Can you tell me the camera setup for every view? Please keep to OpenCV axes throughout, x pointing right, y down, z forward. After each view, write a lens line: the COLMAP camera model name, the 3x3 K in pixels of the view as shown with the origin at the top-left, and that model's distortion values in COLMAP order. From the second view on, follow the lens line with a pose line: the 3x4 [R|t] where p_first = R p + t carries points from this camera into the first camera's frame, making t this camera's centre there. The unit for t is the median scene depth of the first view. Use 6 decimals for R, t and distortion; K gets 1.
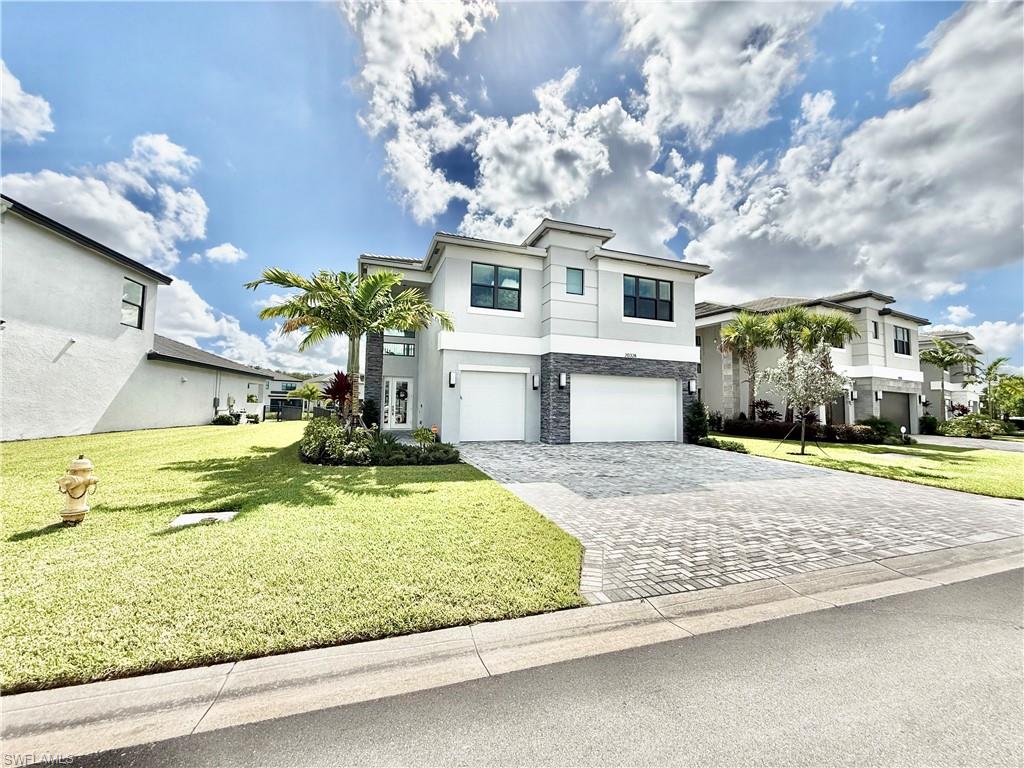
lens RADIAL K [[408.6, 0, 507.8], [0, 408.6, 382.1], [0, 0, 1]] dist [0.000073, 0.000300]
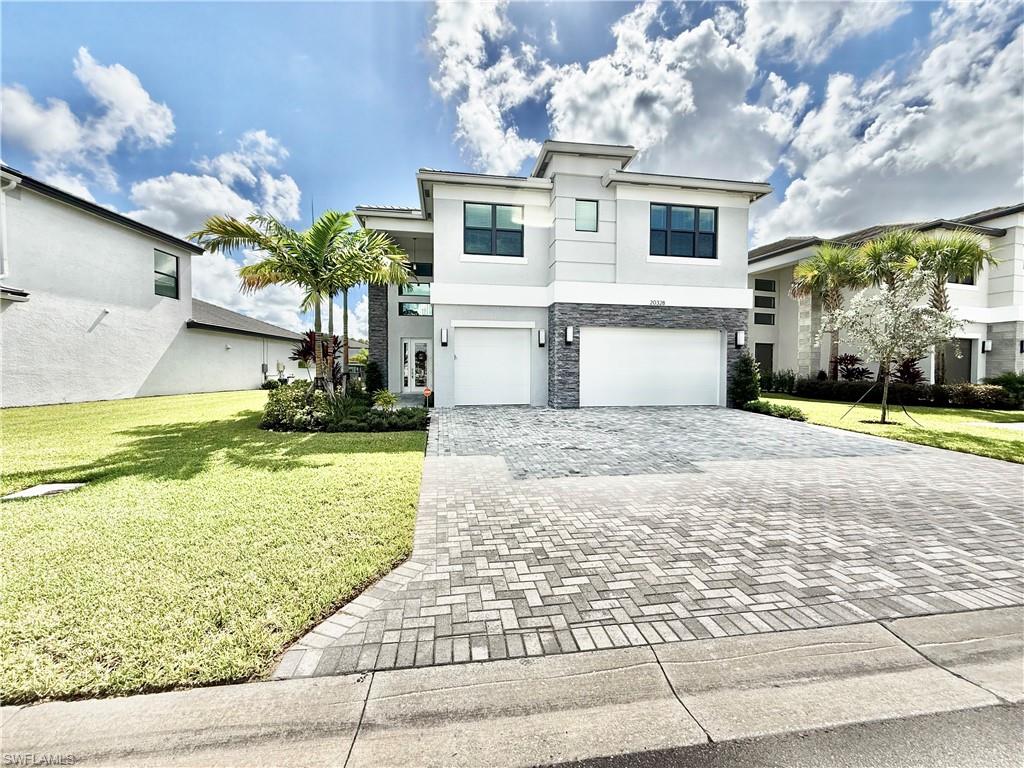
lens RADIAL K [[408.6, 0, 507.8], [0, 408.6, 382.1], [0, 0, 1]] dist [0.000073, 0.000300]
pose [[0.983336, -0.008997, -0.181573, 0.157082], [0.024970, 0.995993, 0.085873, 0.016968], [0.180073, -0.088976, 0.979621, 0.123161]]
